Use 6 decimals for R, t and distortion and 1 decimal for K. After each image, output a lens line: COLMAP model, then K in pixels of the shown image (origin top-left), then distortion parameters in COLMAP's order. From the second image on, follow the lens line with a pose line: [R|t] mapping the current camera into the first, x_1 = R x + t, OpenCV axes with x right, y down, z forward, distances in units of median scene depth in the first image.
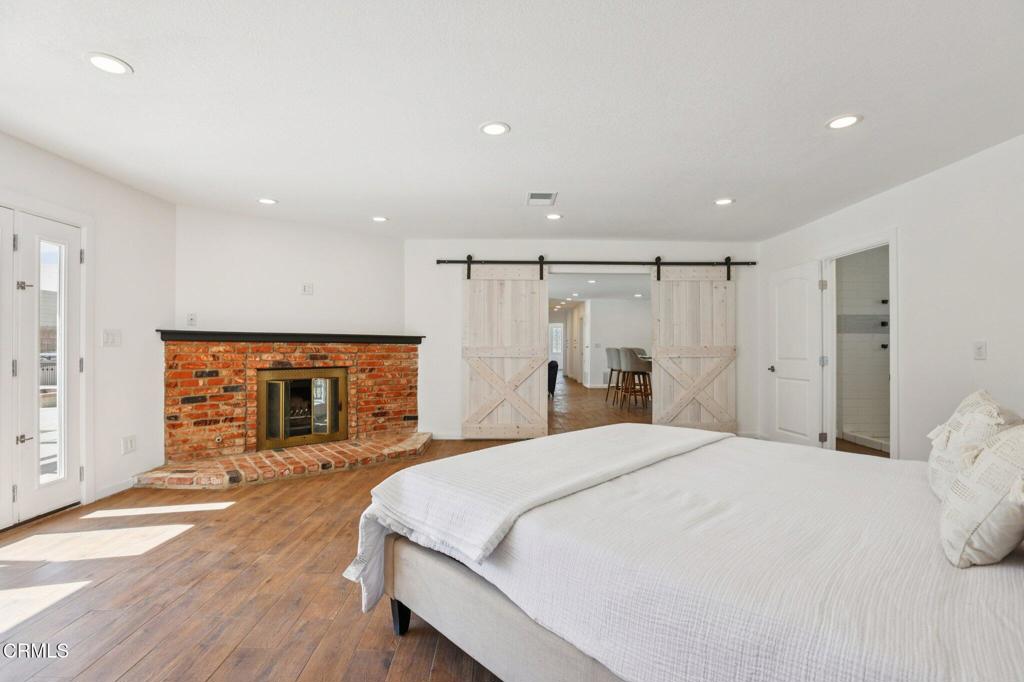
lens RADIAL K [[466.6, 0, 506.6], [0, 466.6, 342.0], [0, 0, 1]] dist [-0.051204, 0.016111]
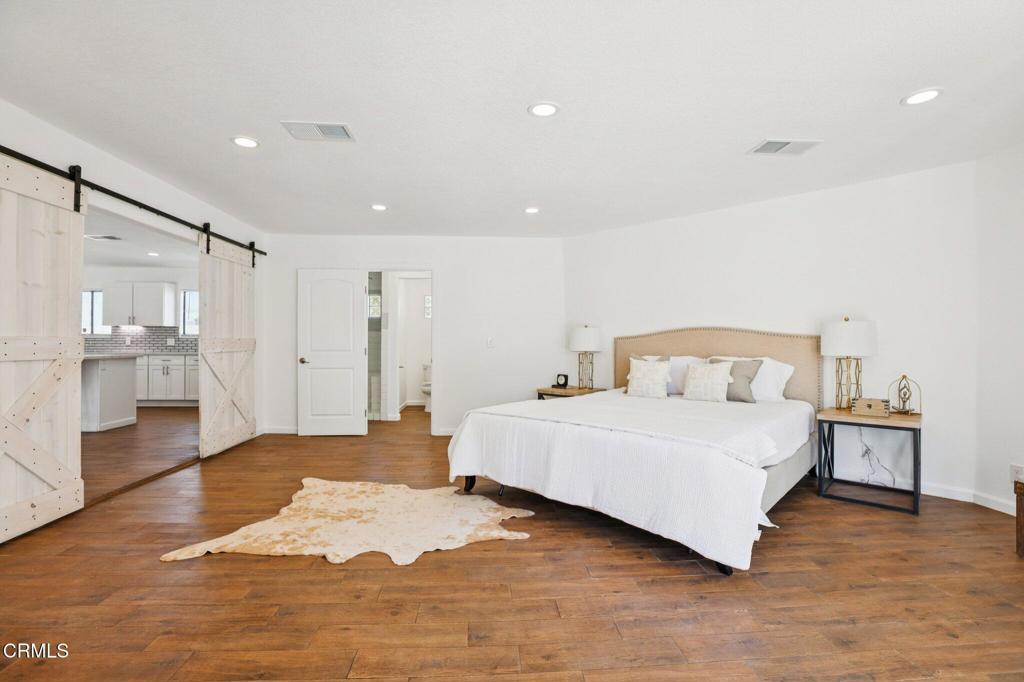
lens RADIAL K [[466.6, 0, 507.4], [0, 466.6, 336.1], [0, 0, 1]] dist [-0.051204, 0.016111]
pose [[-0.059613, 0.009305, 0.998178, -0.581812], [-0.016042, 0.999818, -0.010278, 0.006120], [-0.998093, -0.016625, -0.059453, 0.681646]]
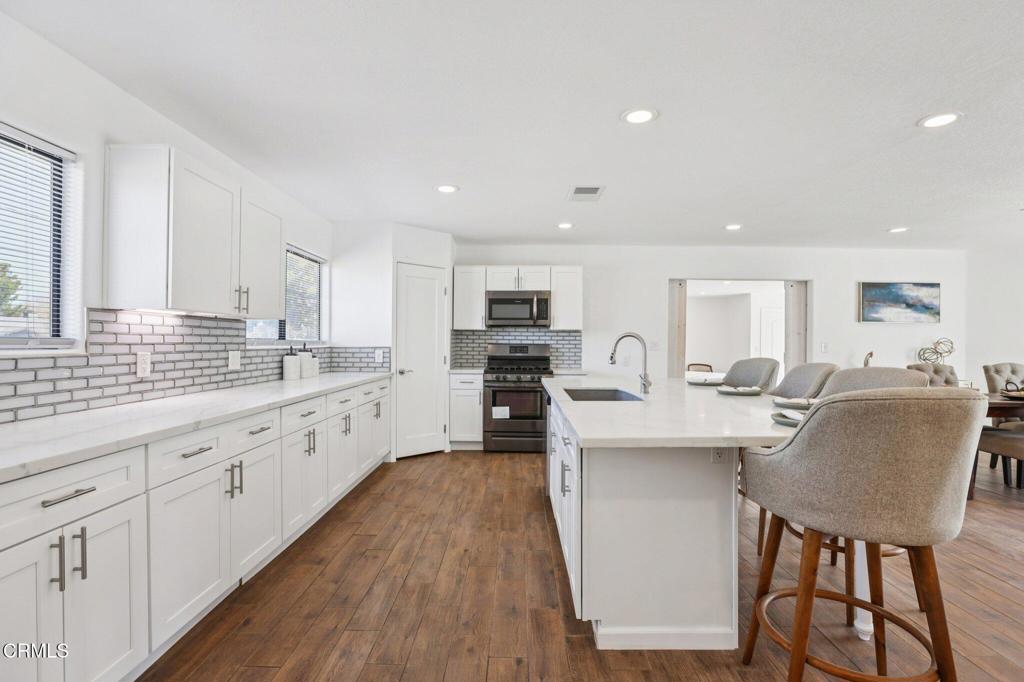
lens RADIAL K [[466.6, 0, 507.9], [0, 466.6, 346.4], [0, 0, 1]] dist [-0.051204, 0.016111]
pose [[-0.999695, -0.013026, 0.020999, 0.859598], [-0.013086, 0.999911, -0.002692, 0.008157], [-0.020962, -0.002966, -0.999776, 2.545461]]
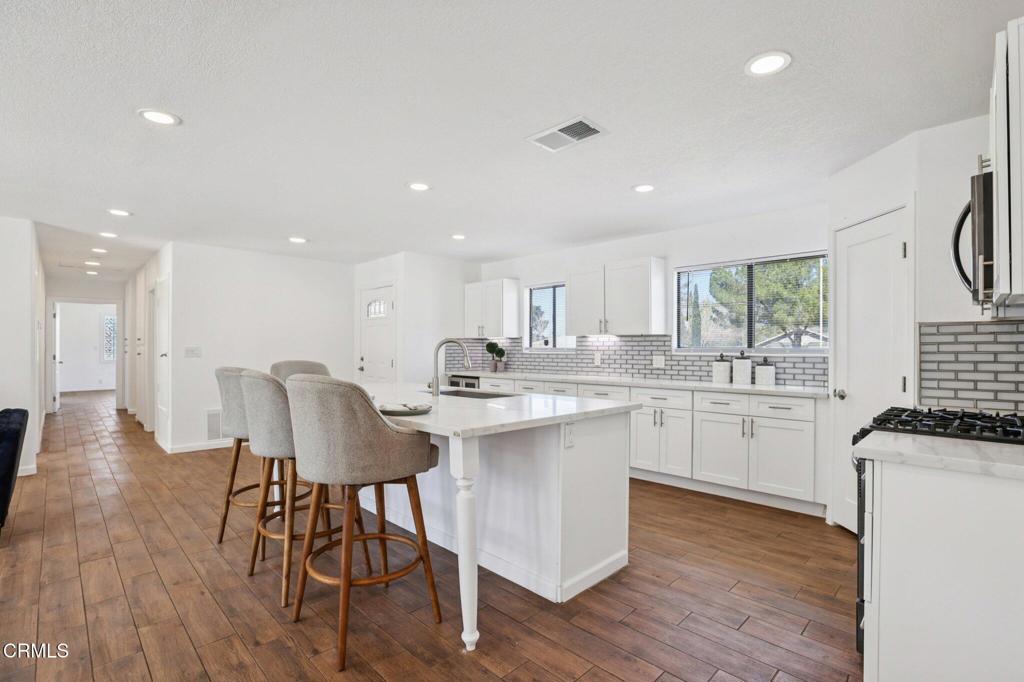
lens RADIAL K [[466.6, 0, 511.8], [0, 466.6, 351.2], [0, 0, 1]] dist [-0.051204, 0.016111]
pose [[0.706600, -0.007688, 0.707571, 0.299140], [-0.007033, 0.999815, 0.017887, -0.007967], [-0.707578, -0.017615, 0.706416, 1.382998]]
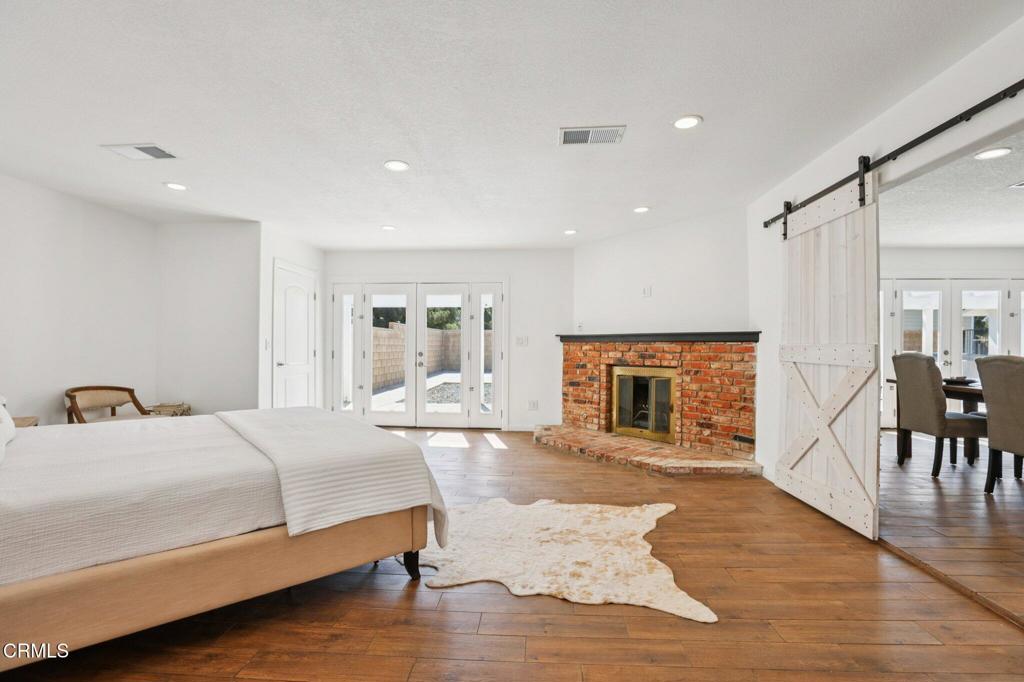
lens RADIAL K [[466.6, 0, 519.6], [0, 466.6, 344.1], [0, 0, 1]] dist [-0.051204, 0.016111]
pose [[-0.048386, -0.008486, -0.998793, 0.707917], [0.006190, 0.999942, -0.008796, 0.014264], [0.998810, -0.006608, -0.048330, 0.838301]]
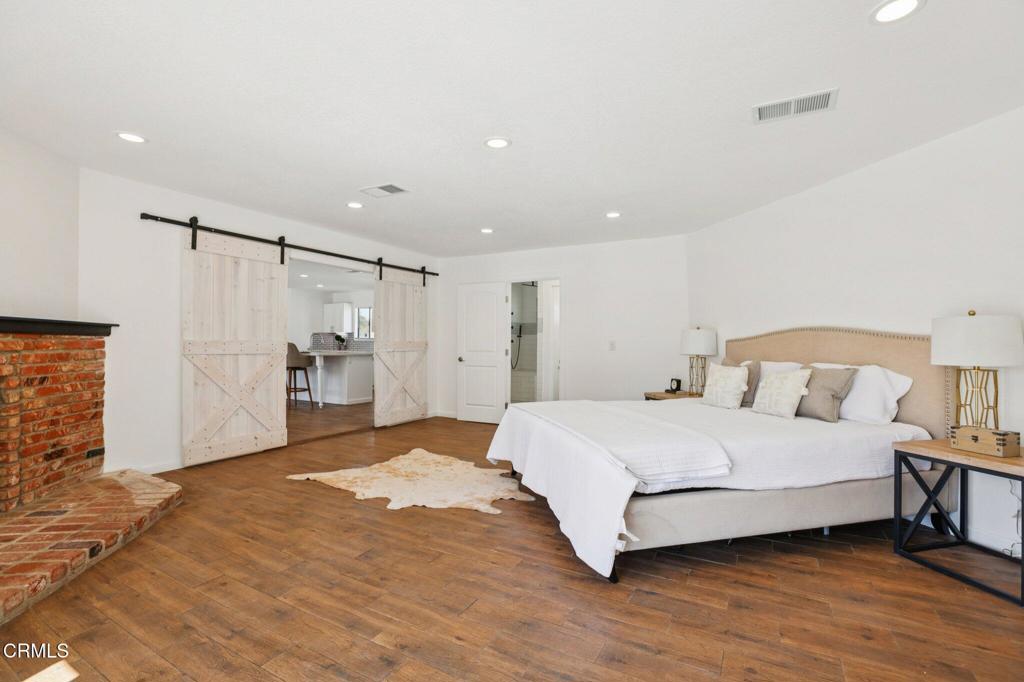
lens RADIAL K [[466.6, 0, 506.0], [0, 466.6, 336.7], [0, 0, 1]] dist [-0.051204, 0.016111]
pose [[0.494949, 0.012944, 0.868826, -0.582216], [-0.016179, 0.999853, -0.005679, -0.000201], [-0.868771, -0.011246, 0.495086, 0.265714]]
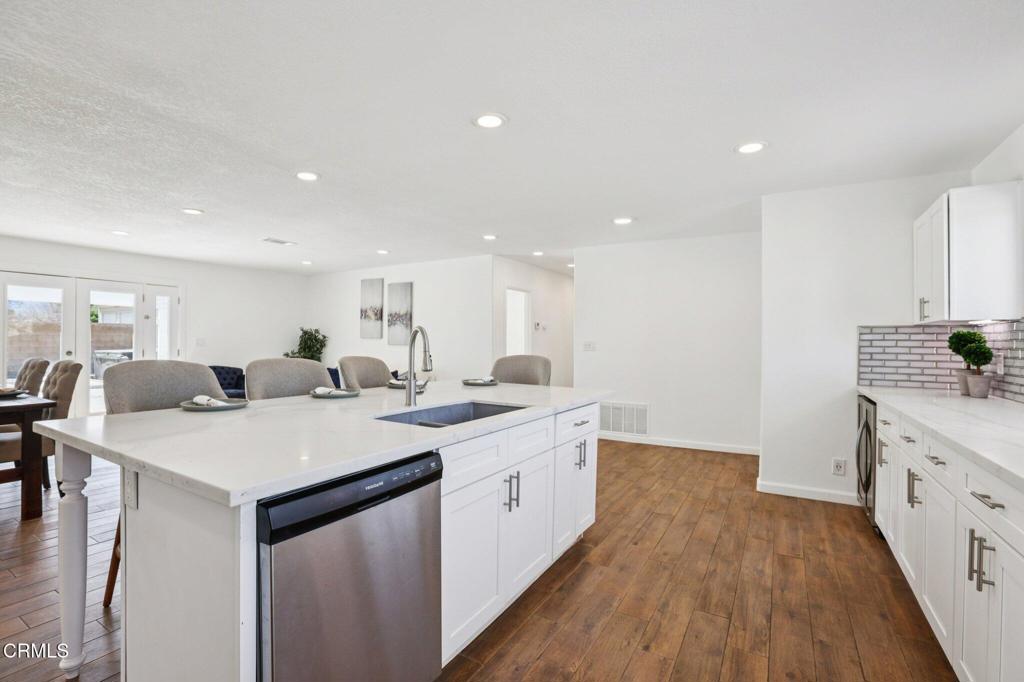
lens RADIAL K [[466.6, 0, 507.0], [0, 466.6, 337.0], [0, 0, 1]] dist [-0.051204, 0.016111]
pose [[0.858601, -0.004875, -0.512621, 1.022255], [0.004636, 0.999988, -0.001744, -0.003219], [0.512623, -0.000880, 0.858613, 1.555842]]
